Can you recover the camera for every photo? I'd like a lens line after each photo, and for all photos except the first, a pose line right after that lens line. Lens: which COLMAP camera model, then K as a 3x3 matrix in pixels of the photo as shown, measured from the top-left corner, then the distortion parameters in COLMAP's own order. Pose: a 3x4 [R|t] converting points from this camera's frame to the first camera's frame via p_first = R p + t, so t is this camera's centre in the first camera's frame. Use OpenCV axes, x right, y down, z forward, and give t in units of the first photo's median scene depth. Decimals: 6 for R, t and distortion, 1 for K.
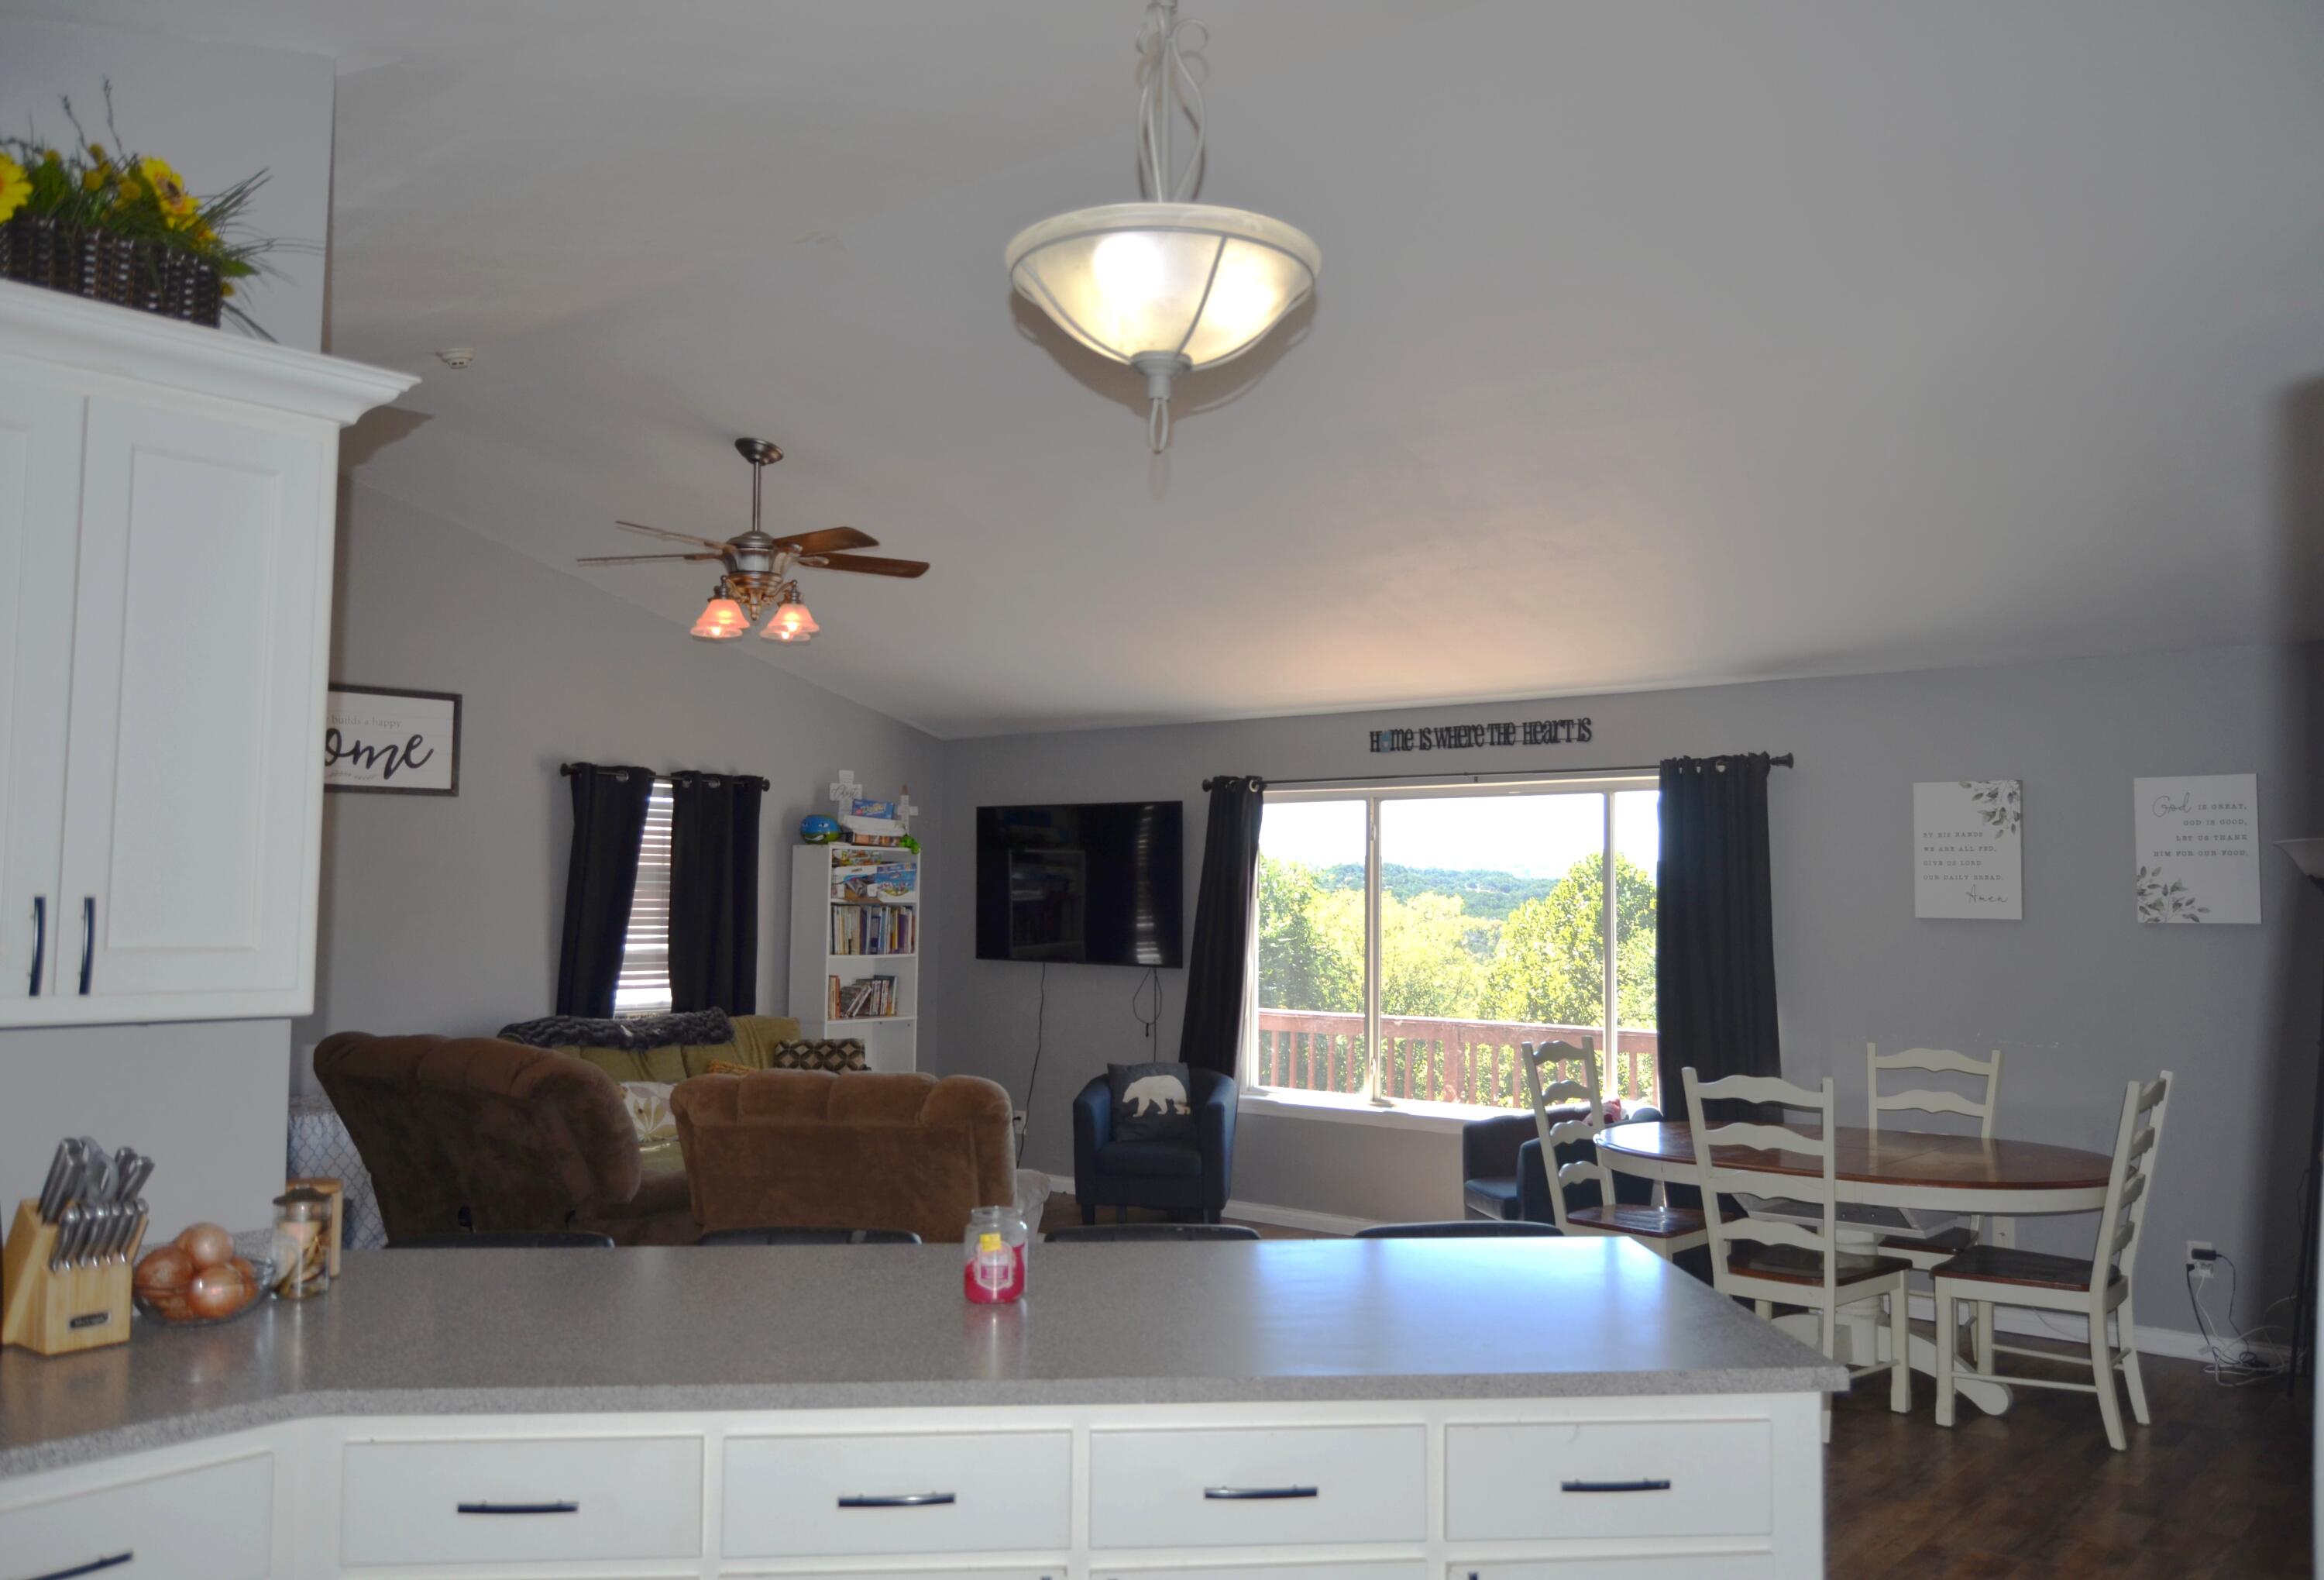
lens RADIAL K [[1845.2, 0, 1192.6], [0, 1845.2, 785.9], [0, 0, 1]] dist [-0.021880, 0.011945]
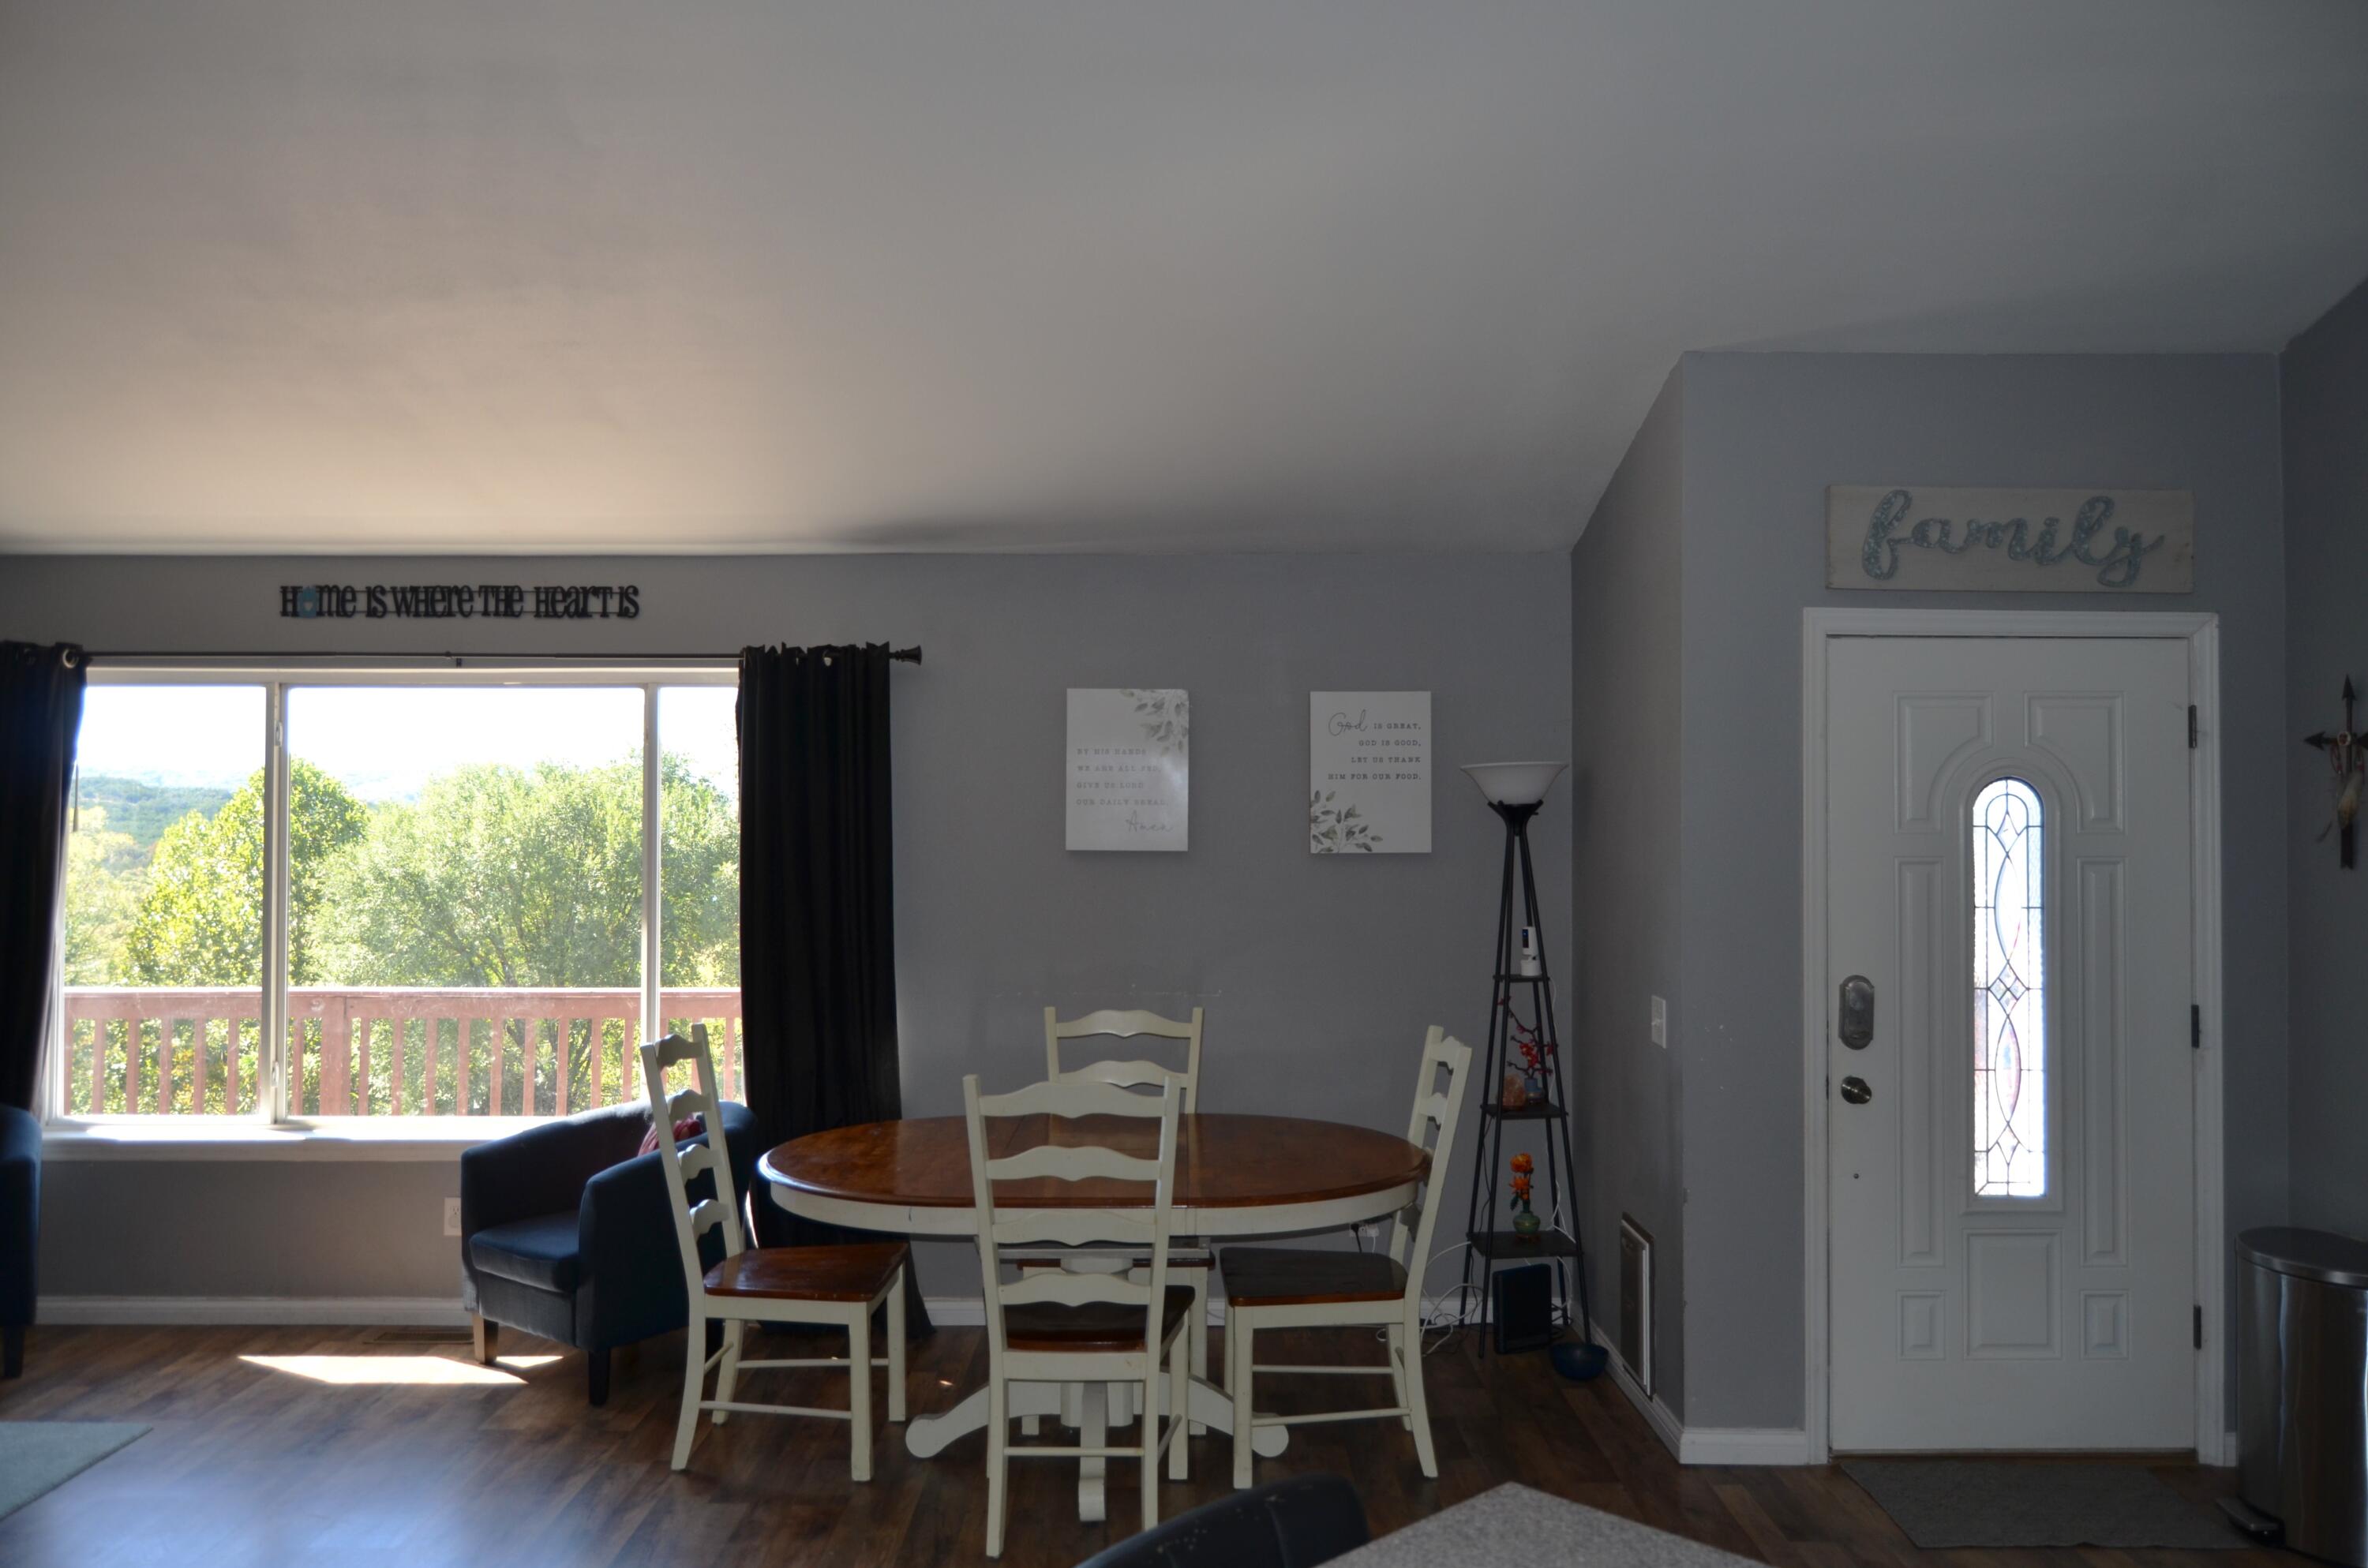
lens RADIAL K [[1829.7, 0, 1189.5], [0, 1829.7, 787.7], [0, 0, 1]] dist [-0.012181, 0.008369]
pose [[0.768768, 0.001778, 0.639525, -0.088530], [-0.033720, 0.998718, 0.037757, 0.009387], [-0.638638, -0.050591, 0.767843, 0.306753]]
